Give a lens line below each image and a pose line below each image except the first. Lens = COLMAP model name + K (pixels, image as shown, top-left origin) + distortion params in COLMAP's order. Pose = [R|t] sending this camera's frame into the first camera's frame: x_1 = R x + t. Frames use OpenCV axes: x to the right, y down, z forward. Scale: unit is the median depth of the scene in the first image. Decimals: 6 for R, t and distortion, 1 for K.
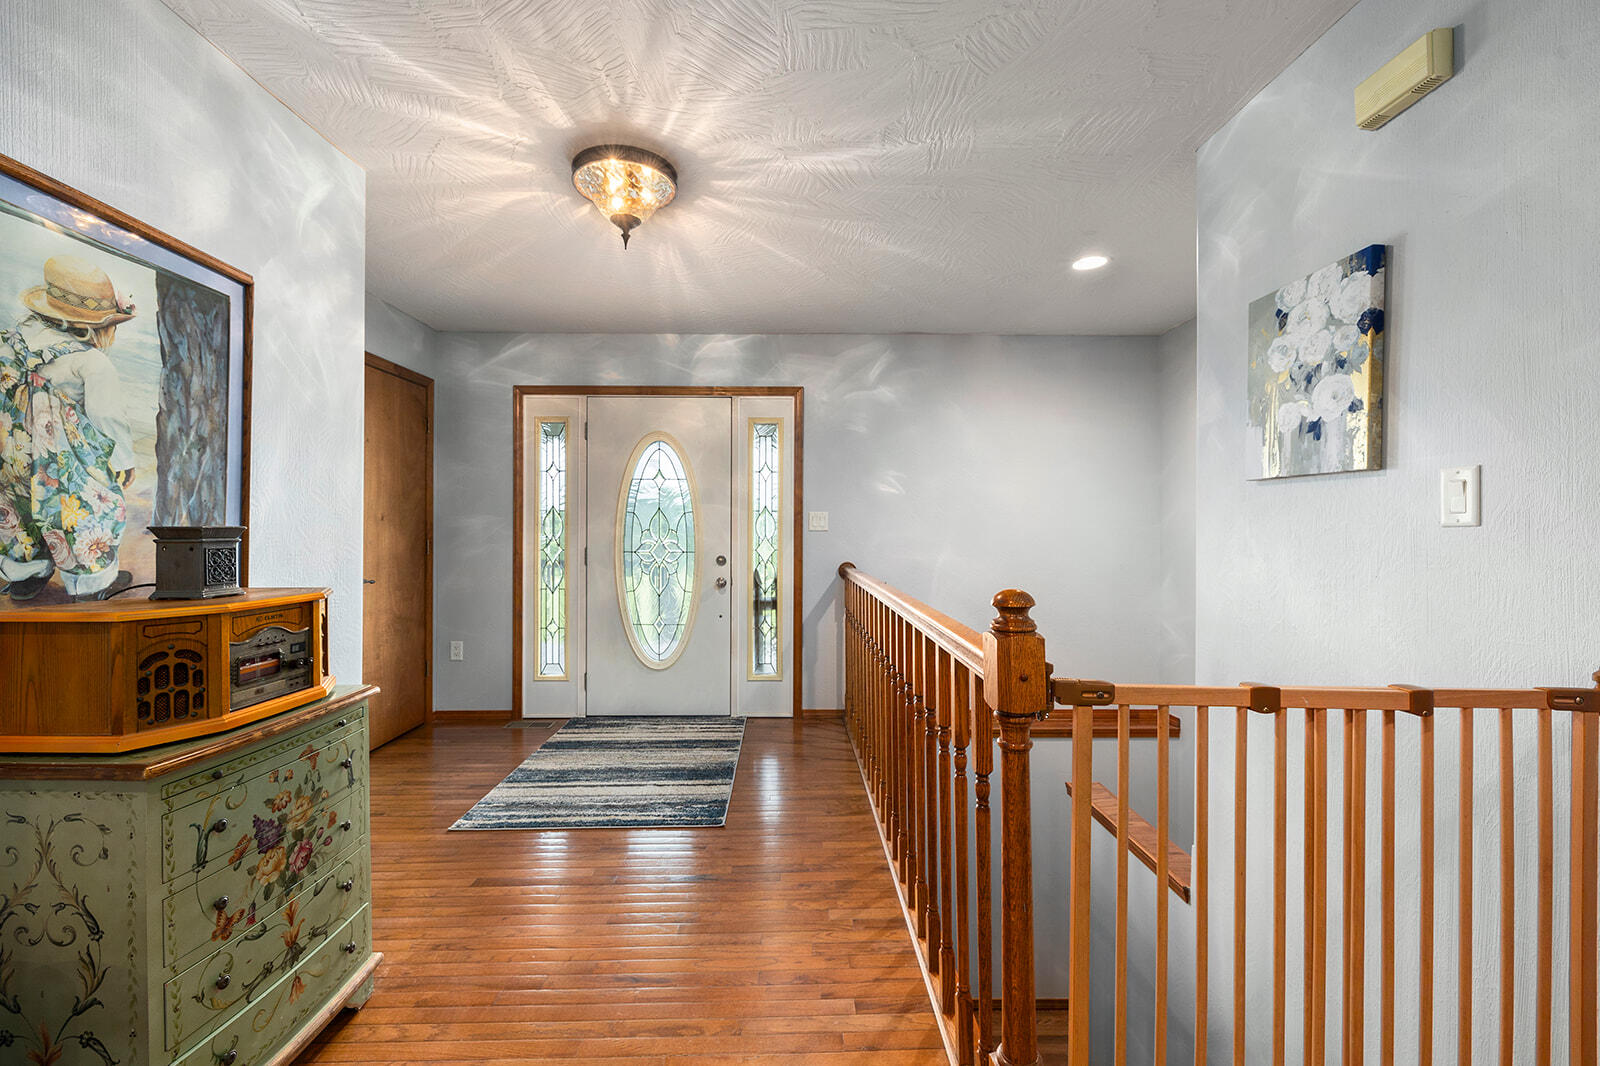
lens RADIAL K [[675.2, 0, 791.9], [0, 675.2, 531.6], [0, 0, 1]] dist [-0.000364, 0.000280]
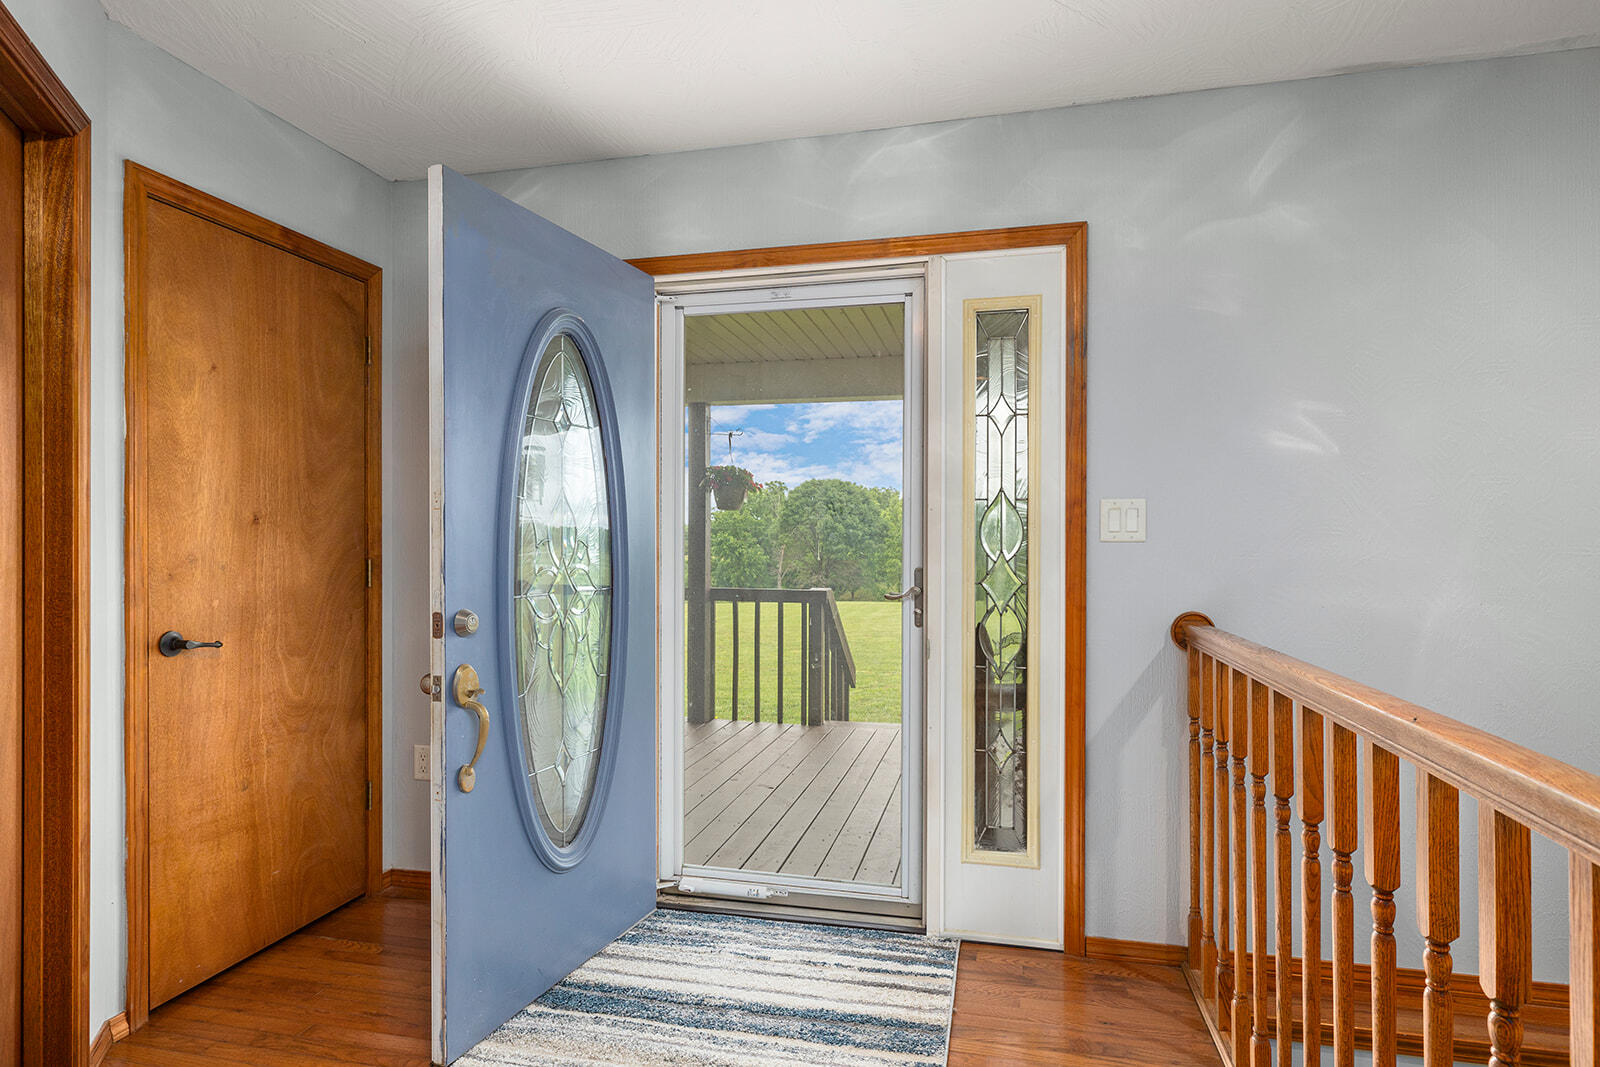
lens RADIAL K [[877.9, 0, 798.9], [0, 877.9, 546.2], [0, 0, 1]] dist [-0.000955, -0.000189]
pose [[0.968858, -0.001416, -0.247612, -0.029545], [0.002911, 0.999980, 0.005671, -0.002289], [0.247598, -0.006215, 0.968843, 0.463457]]
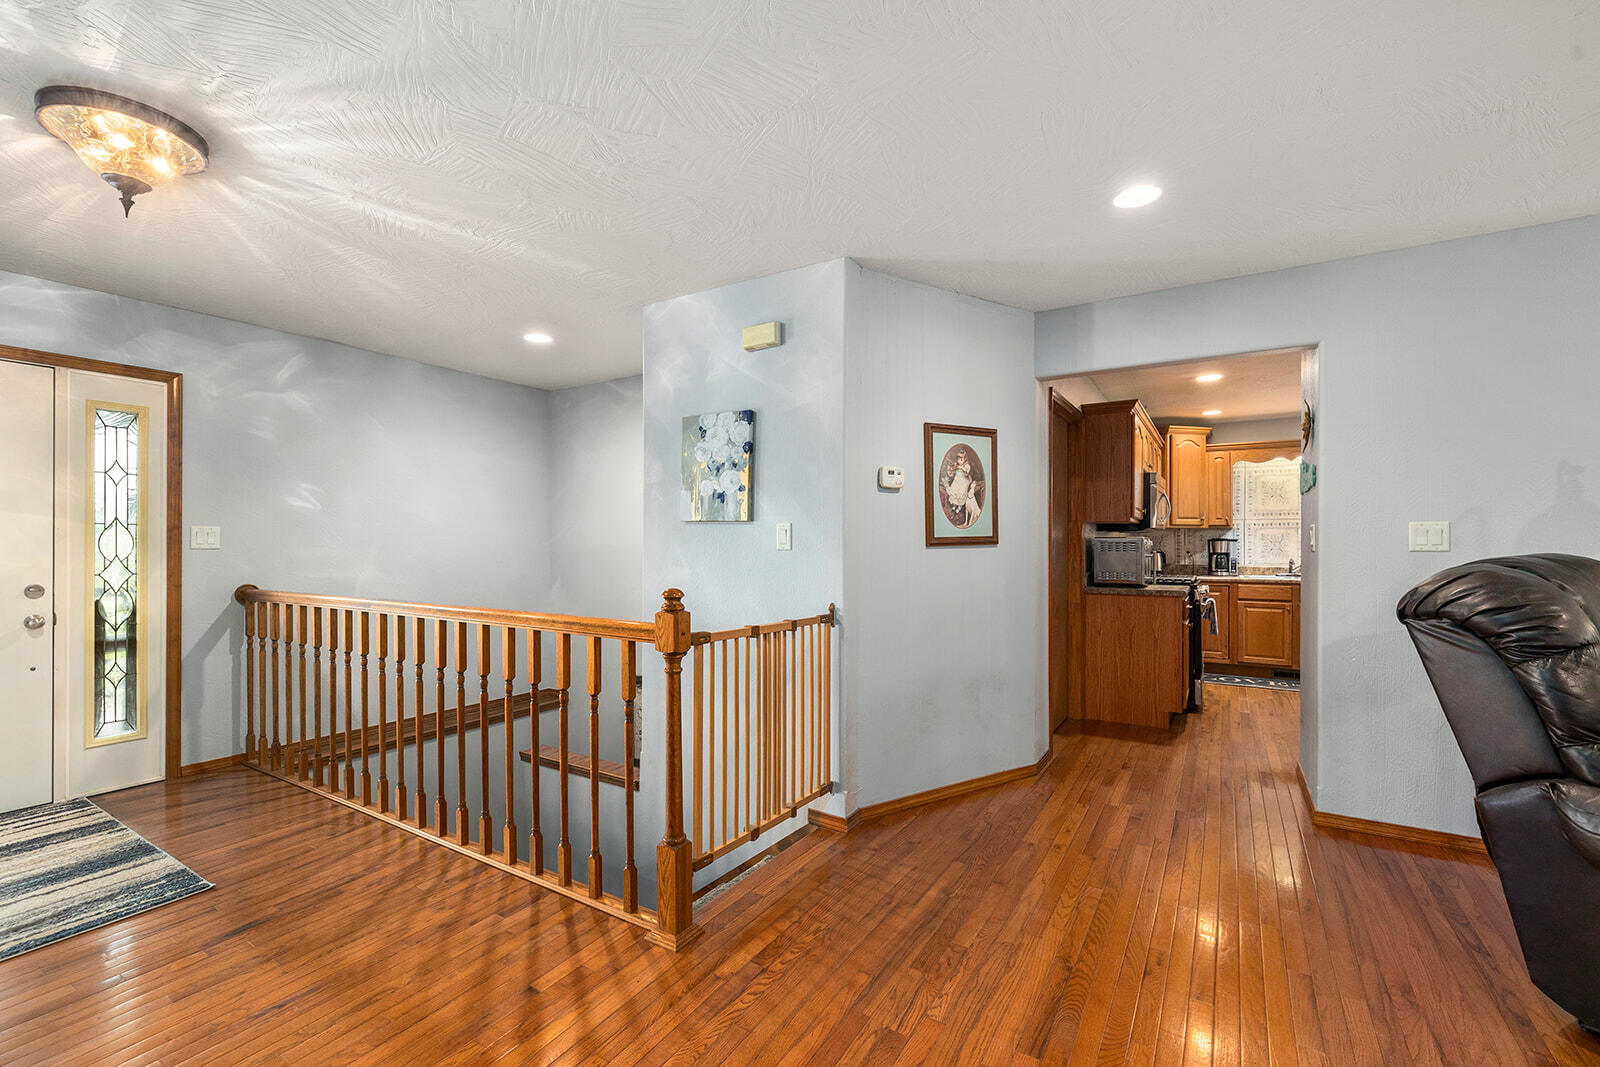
lens RADIAL K [[681.7, 0, 799.2], [0, 681.7, 540.5], [0, 0, 1]] dist [-0.000980, 0.000138]
pose [[0.542362, 0.002208, 0.840142, -0.329170], [-0.001019, 0.999998, -0.001971, -0.013125], [-0.840144, 0.000213, 0.542363, -0.097653]]
